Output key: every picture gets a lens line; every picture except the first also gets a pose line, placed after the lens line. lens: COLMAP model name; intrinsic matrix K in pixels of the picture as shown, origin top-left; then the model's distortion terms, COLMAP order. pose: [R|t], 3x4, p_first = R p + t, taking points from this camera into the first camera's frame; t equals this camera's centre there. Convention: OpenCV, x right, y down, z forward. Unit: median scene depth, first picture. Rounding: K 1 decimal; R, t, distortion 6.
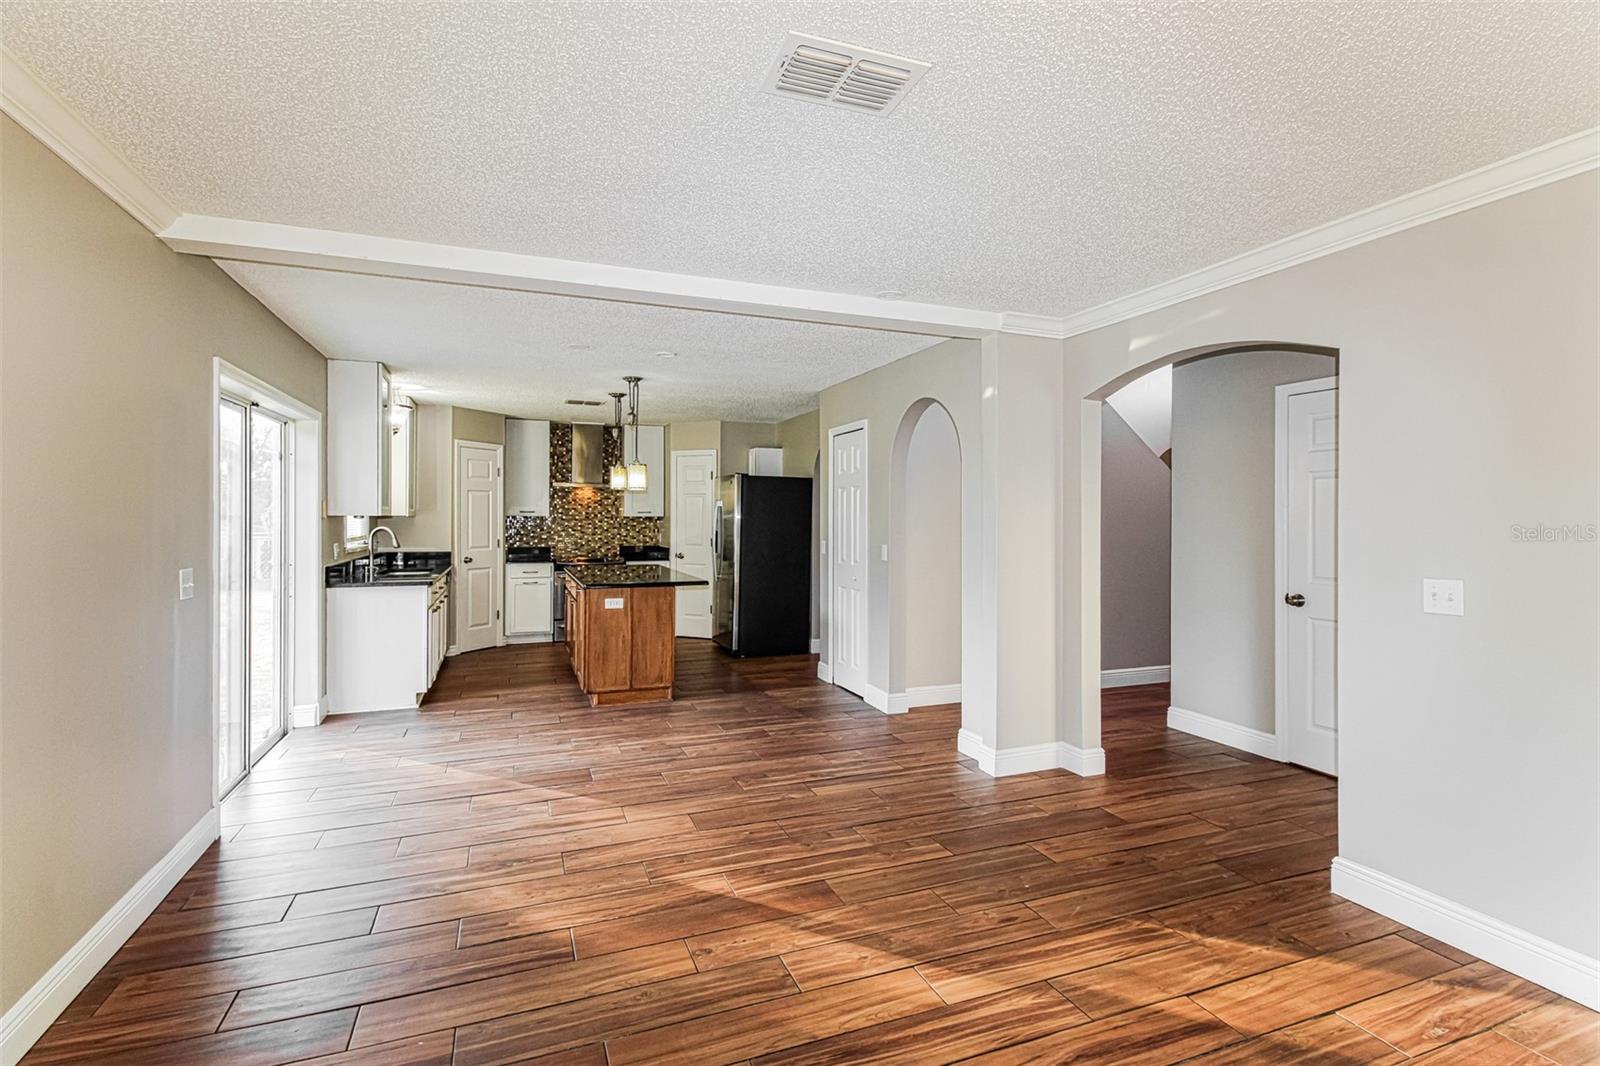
lens RADIAL K [[748.7, 0, 800.0], [0, 748.7, 520.3], [0, 0, 1]] dist [0.019678, -0.009262]
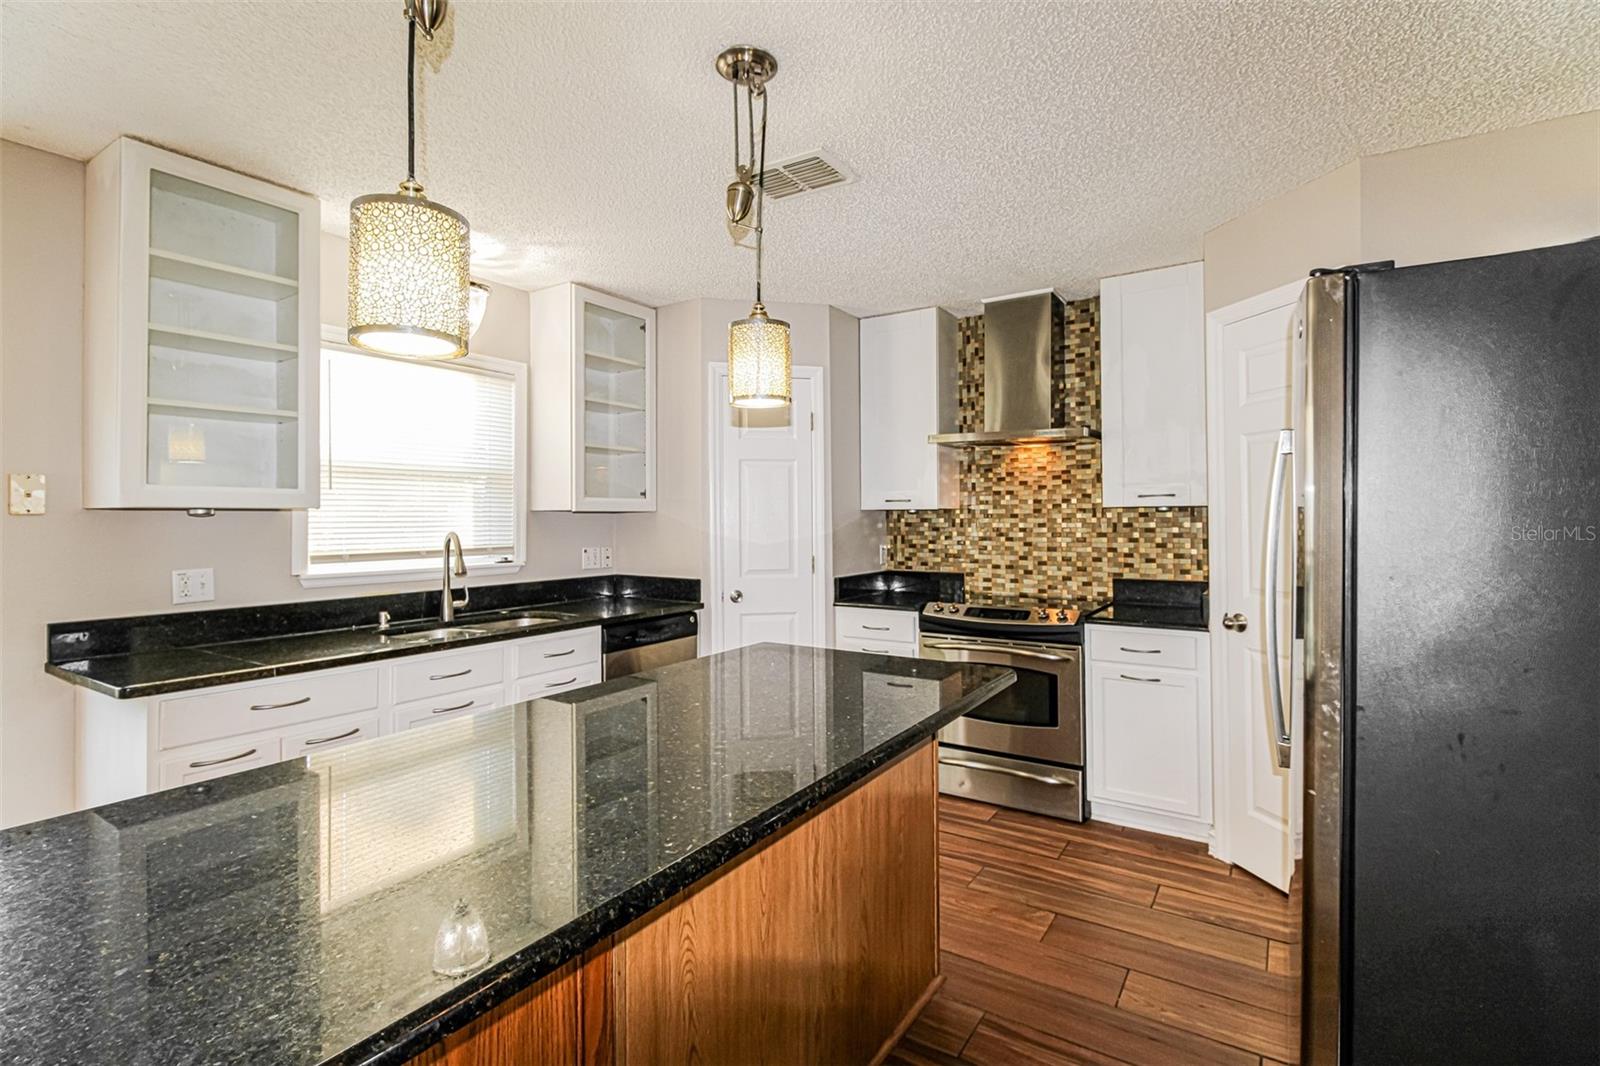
lens RADIAL K [[748.7, 0, 807.5], [0, 748.7, 507.4], [0, 0, 1]] dist [0.019678, -0.009262]
pose [[0.591237, -0.018452, -0.806286, -0.005132], [0.005261, 0.999805, -0.019022, 0.002822], [0.806480, 0.007004, 0.591219, 0.889912]]
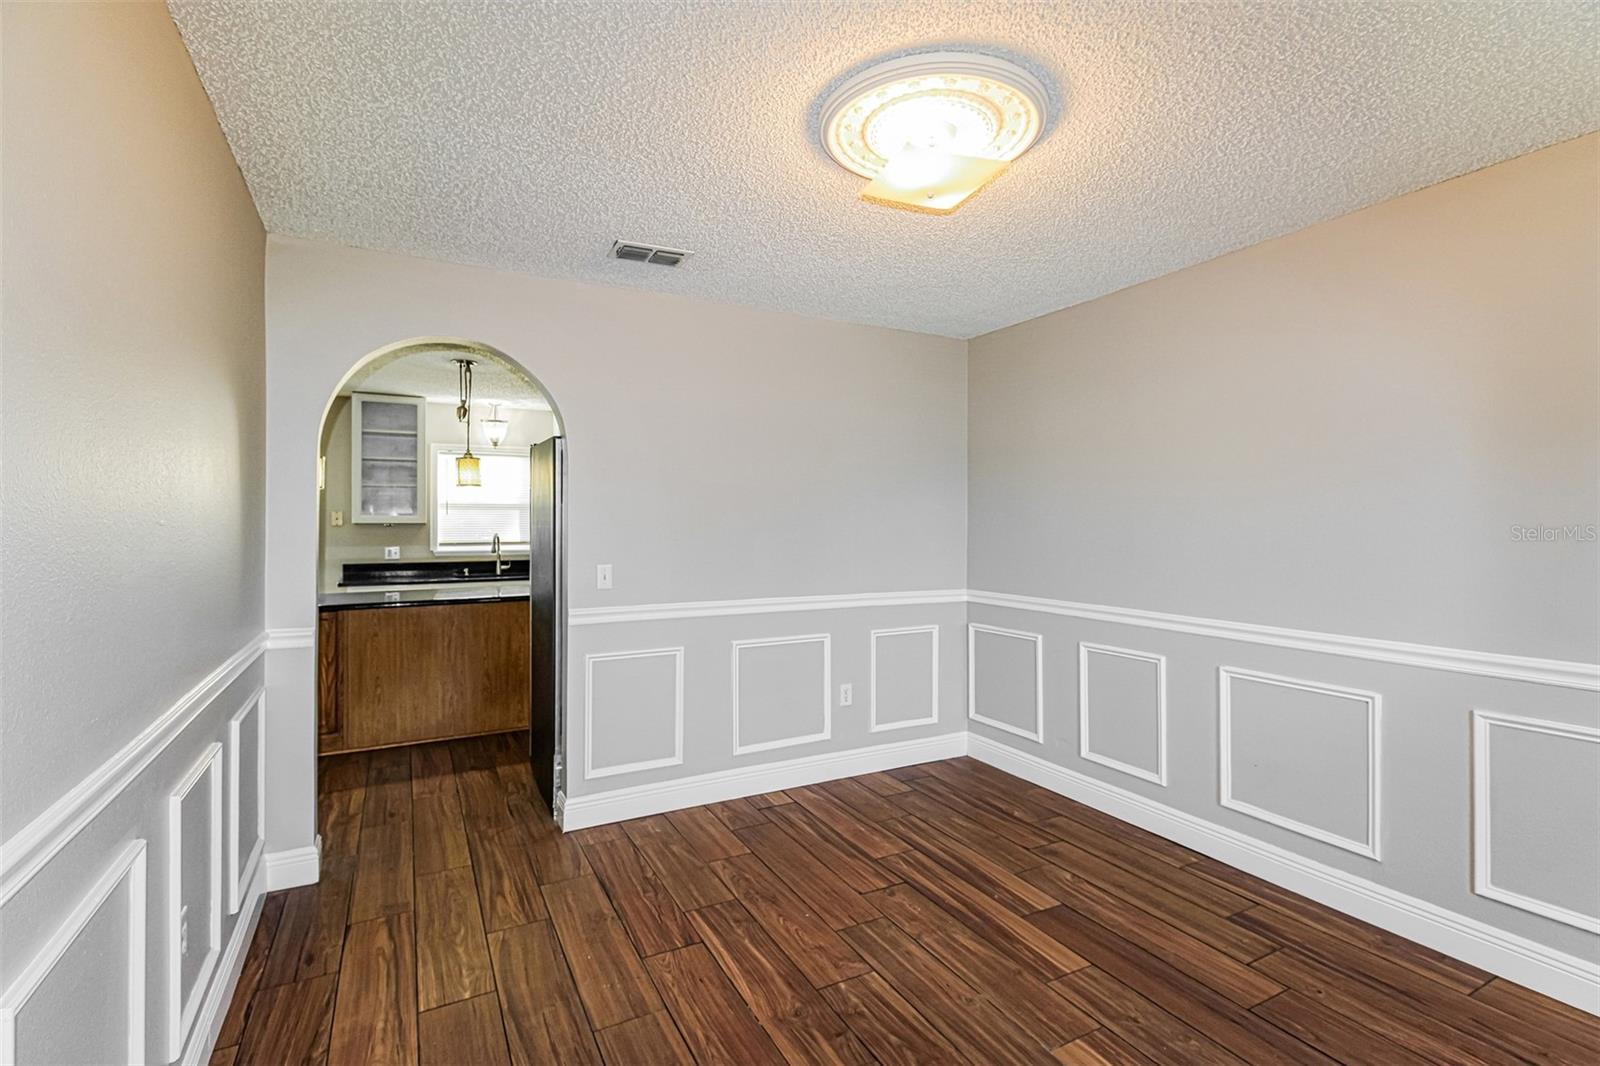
lens RADIAL K [[753.3, 0, 814.2], [0, 753.3, 516.8], [0, 0, 1]] dist [0.021221, -0.001648]
pose [[0.127081, -0.015248, -0.991775, 0.589523], [-0.003671, 0.999868, -0.015843, -0.000261], [0.991886, 0.005654, 0.127008, 1.312332]]
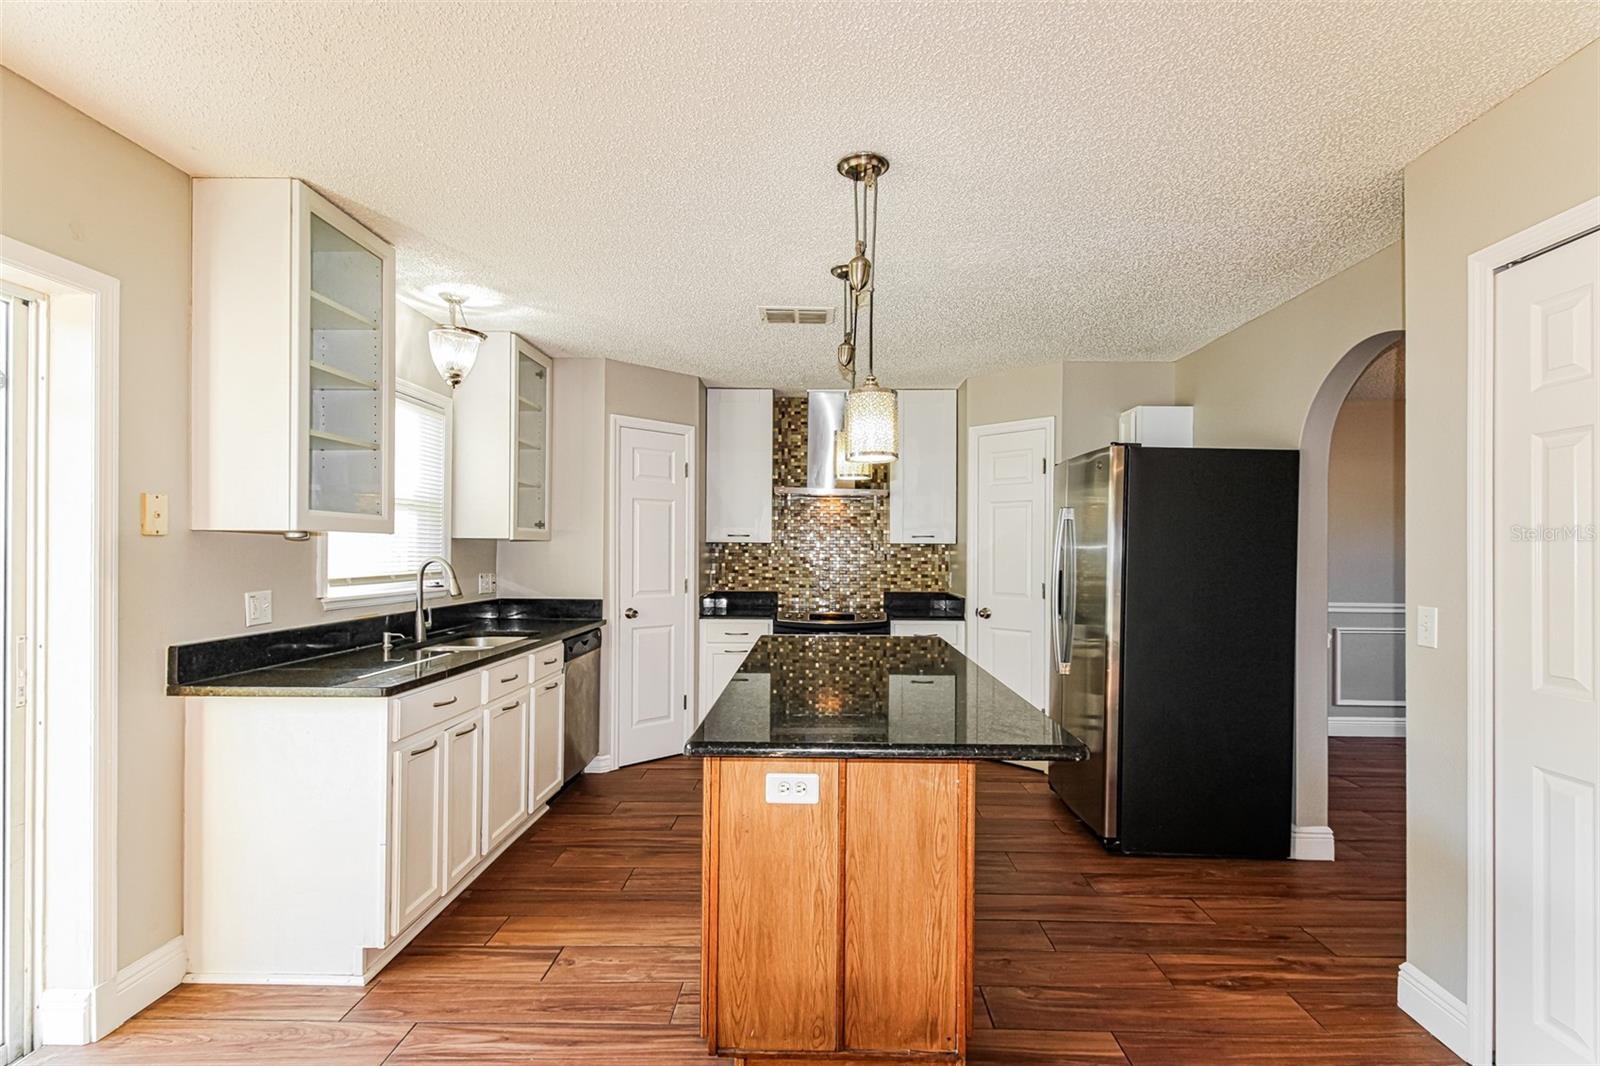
lens RADIAL K [[748.7, 0, 811.8], [0, 748.7, 547.3], [0, 0, 1]] dist [0.019678, -0.009262]
pose [[0.928138, 0.000292, -0.372236, -0.098536], [-0.003943, 0.999951, -0.009046, 0.005167], [0.372216, 0.009864, 0.928094, 0.594210]]
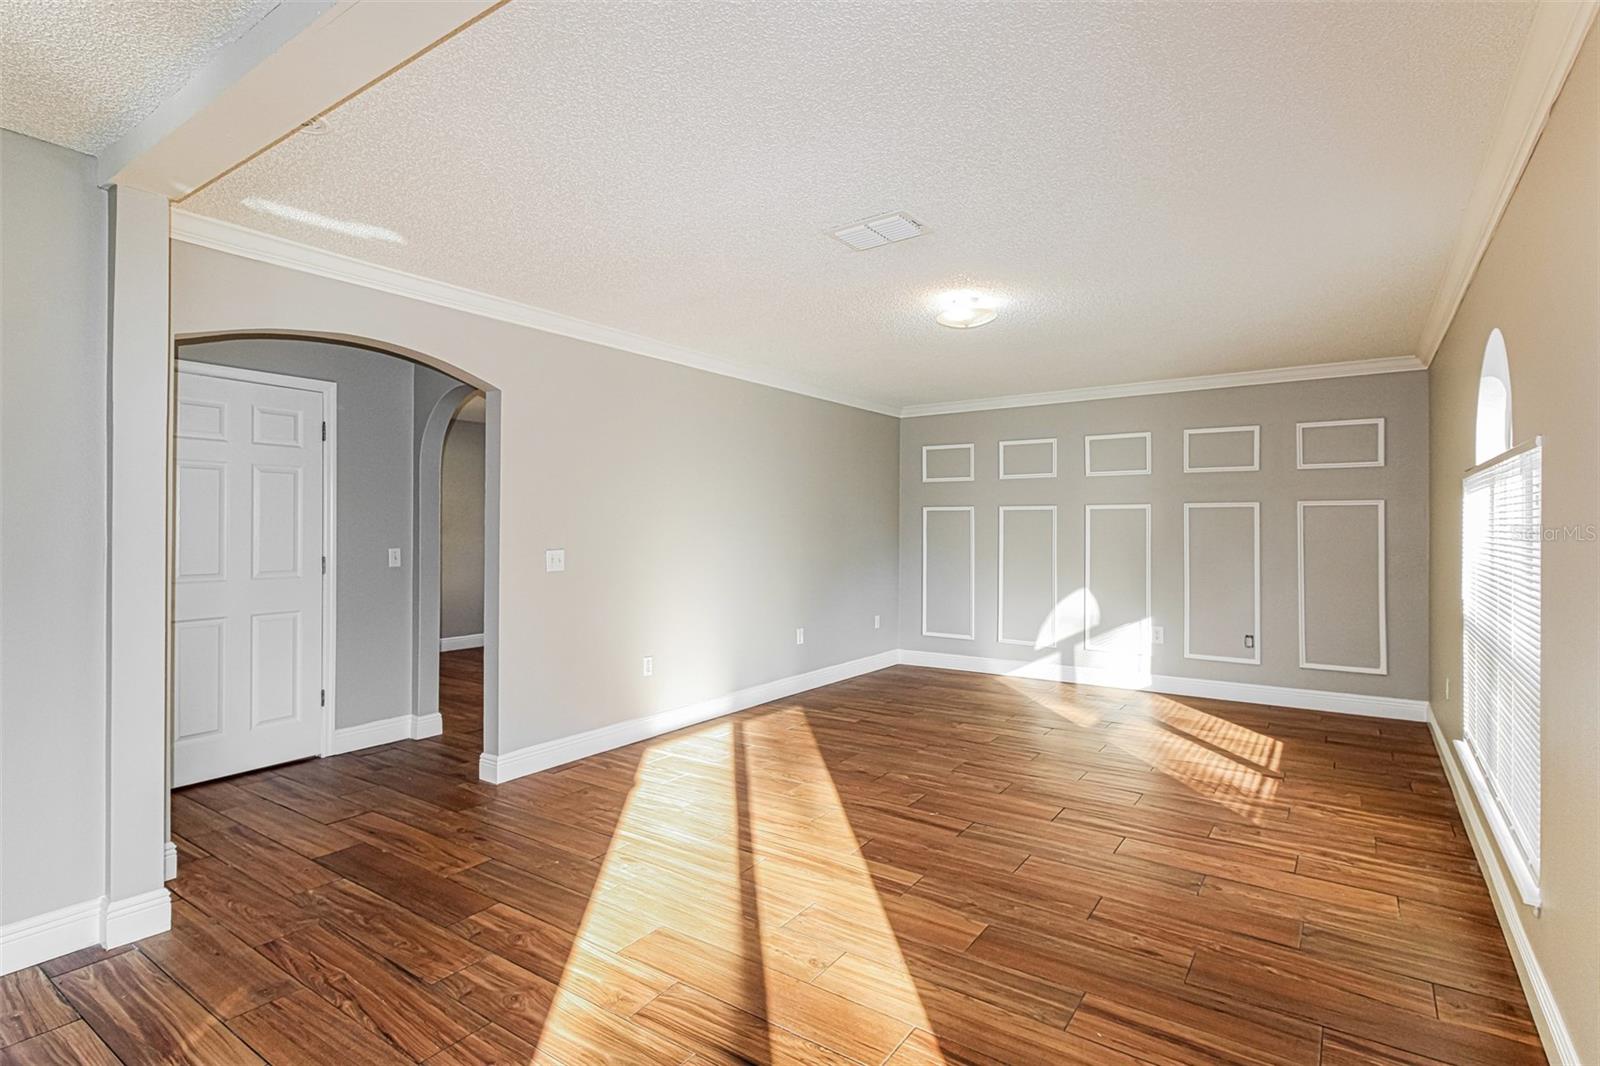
lens RADIAL K [[804.5, 0, 816.1], [0, 804.5, 529.2], [0, 0, 1]] dist [0.013462, -0.008307]
pose [[-0.576791, -0.005568, 0.816873, -0.353229], [-0.004220, 0.999984, 0.003837, 0.009150], [-0.816881, -0.001234, -0.576805, 0.588625]]
